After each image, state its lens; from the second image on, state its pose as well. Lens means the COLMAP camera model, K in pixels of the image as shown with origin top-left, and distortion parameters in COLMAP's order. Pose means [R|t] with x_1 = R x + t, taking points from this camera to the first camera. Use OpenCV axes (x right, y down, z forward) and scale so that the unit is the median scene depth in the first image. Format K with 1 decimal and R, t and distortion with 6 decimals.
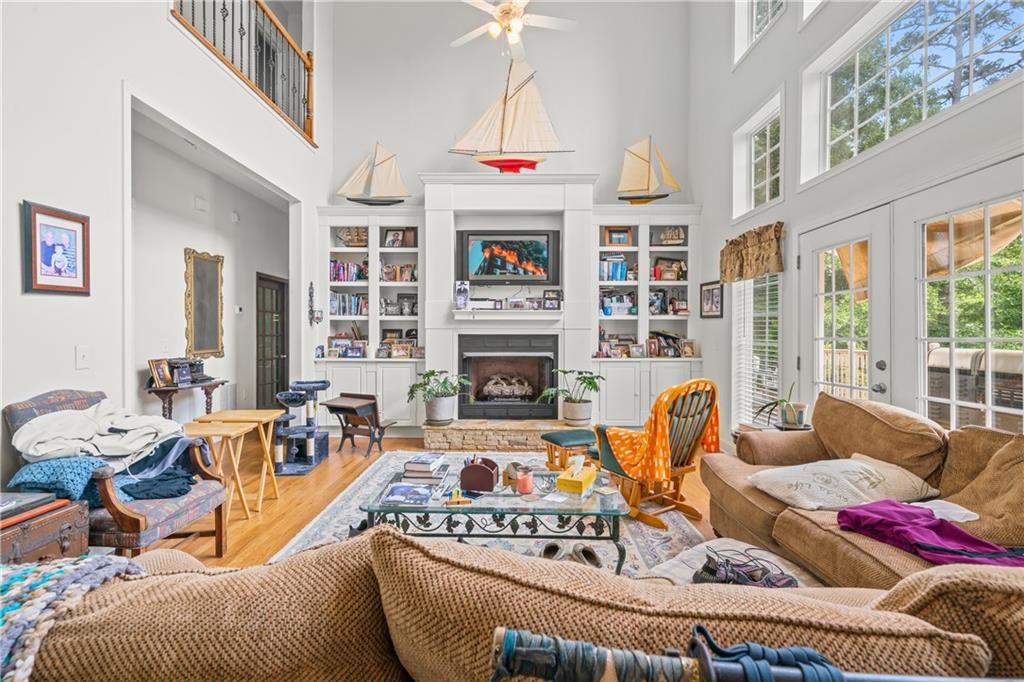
lens RADIAL K [[479.9, 0, 502.8], [0, 479.9, 337.7], [0, 0, 1]] dist [-0.000810, 0.001983]
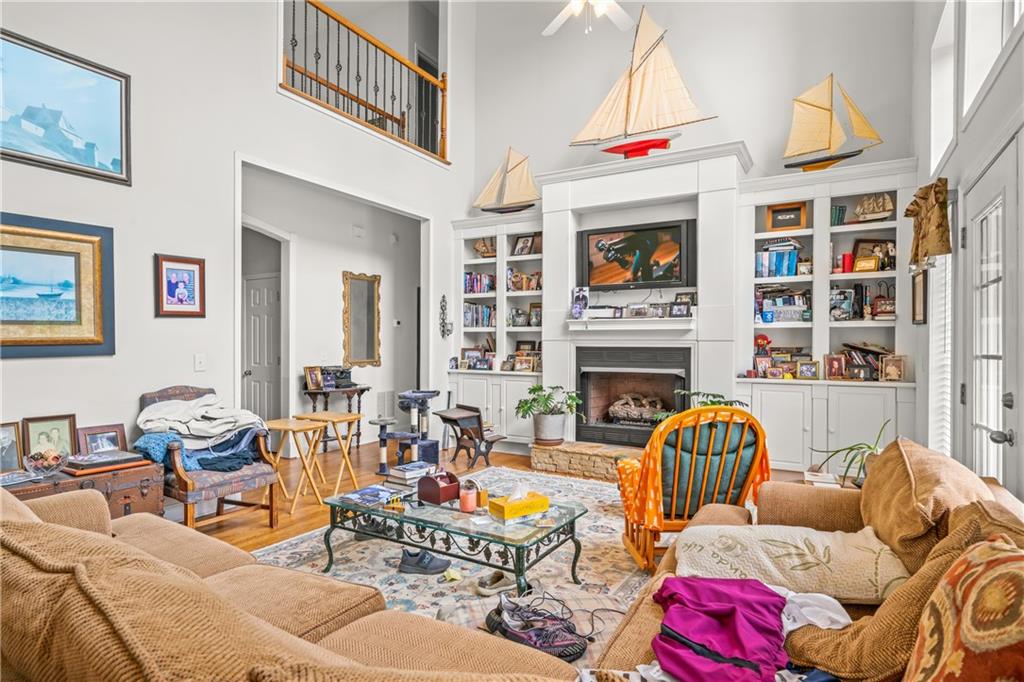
lens RADIAL K [[553.0, 0, 502.1], [0, 553.0, 347.3], [0, 0, 1]] dist [-0.000398, -0.000428]
pose [[0.867810, 0.004927, -0.496871, 0.303590], [-0.006917, 0.999974, -0.002166, -0.002672], [0.496847, 0.005317, 0.867822, 0.030764]]
